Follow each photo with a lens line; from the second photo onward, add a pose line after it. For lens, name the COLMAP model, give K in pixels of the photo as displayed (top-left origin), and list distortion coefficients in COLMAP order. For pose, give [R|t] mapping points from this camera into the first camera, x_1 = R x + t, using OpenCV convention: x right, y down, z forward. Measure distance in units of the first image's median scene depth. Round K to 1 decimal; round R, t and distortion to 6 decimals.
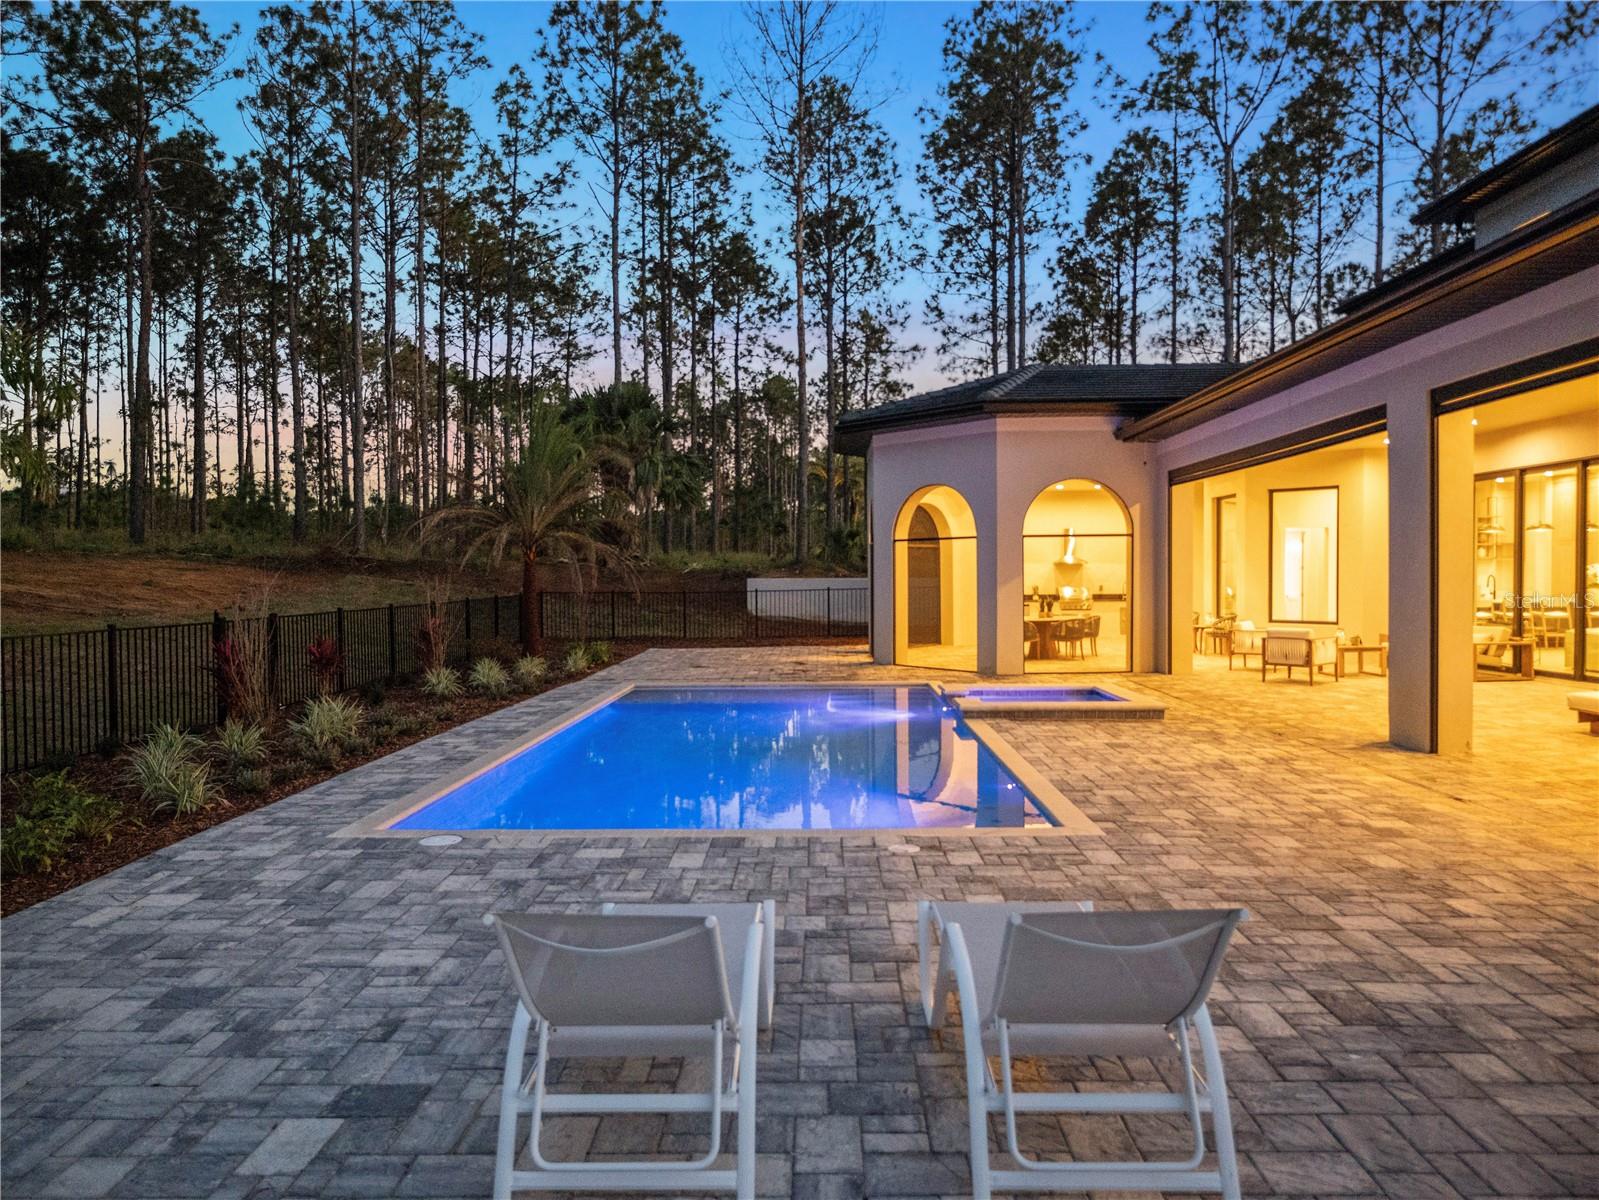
lens RADIAL K [[1019.6, 0, 800.7], [0, 1019.6, 597.7], [0, 0, 1]] dist [-0.010099, 0.001526]
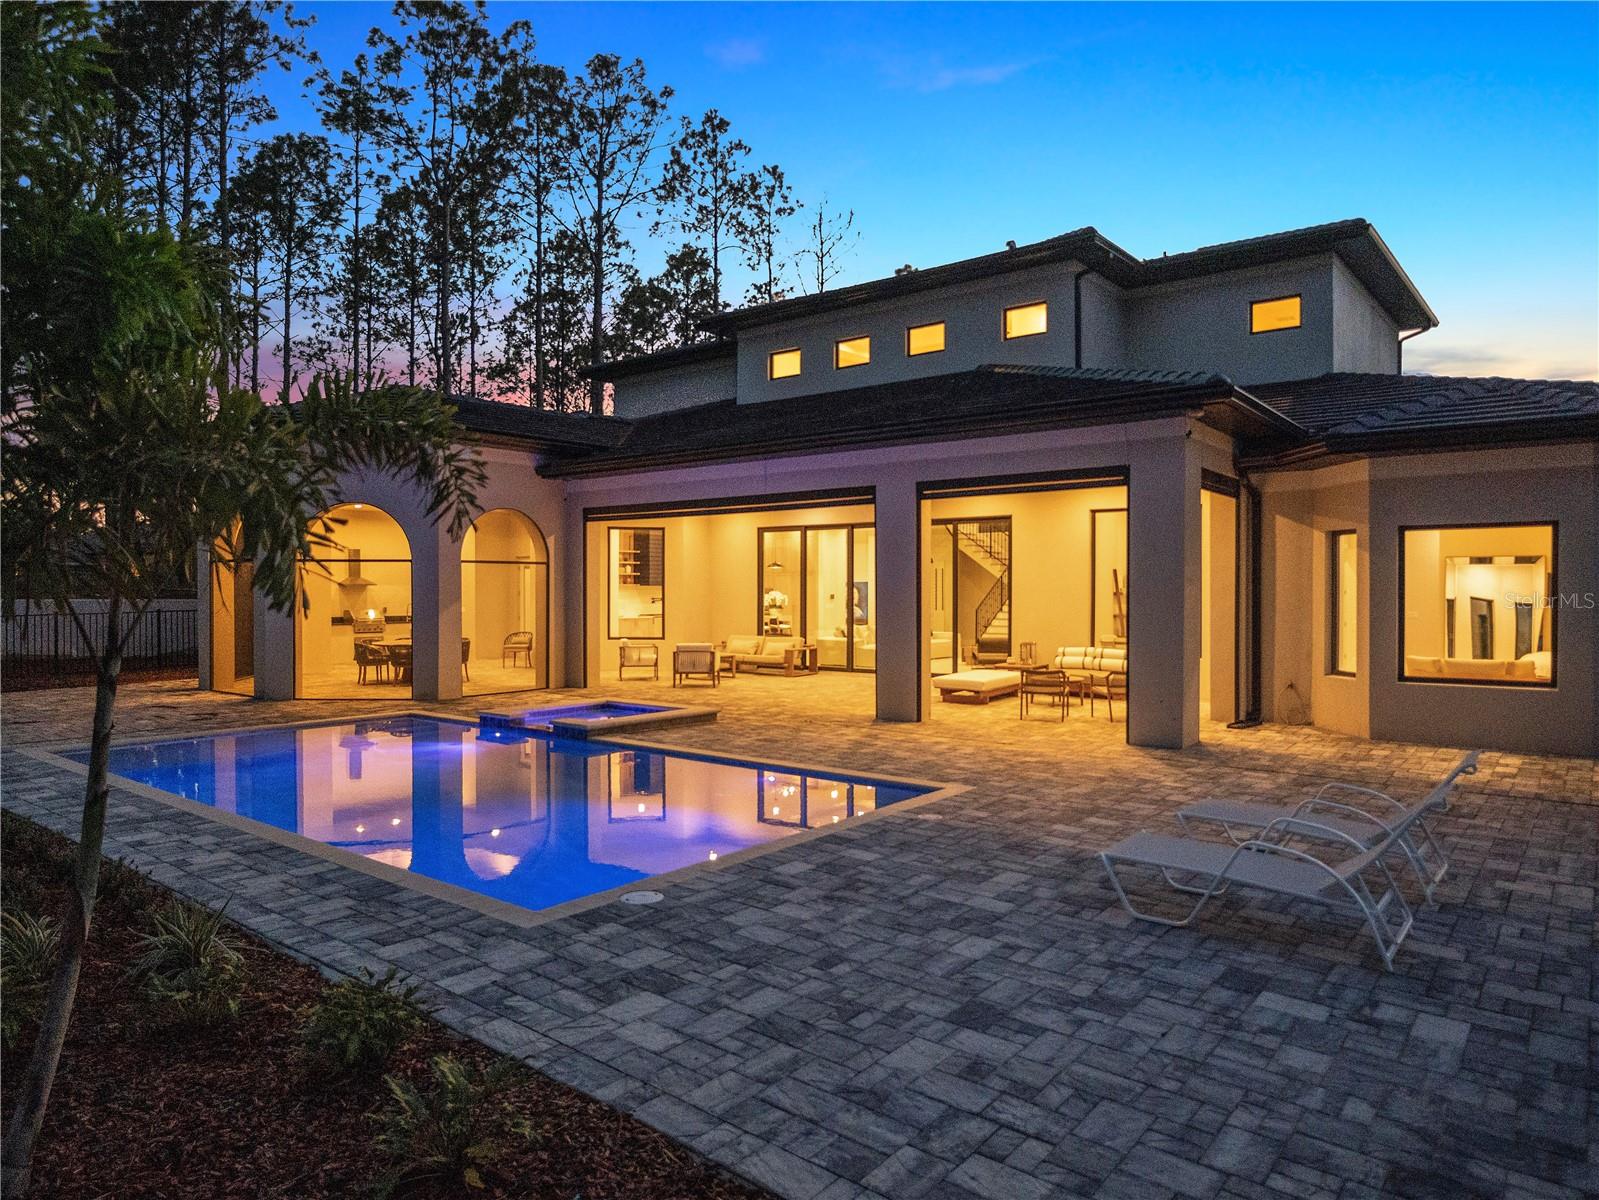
lens RADIAL K [[1019.6, 0, 806.1], [0, 1019.6, 597.9], [0, 0, 1]] dist [-0.010099, 0.001526]
pose [[0.604347, 0.001802, 0.796719, -1.142327], [0.011923, 0.999865, -0.011305, -0.026079], [-0.796632, 0.016332, 0.604244, 0.356661]]
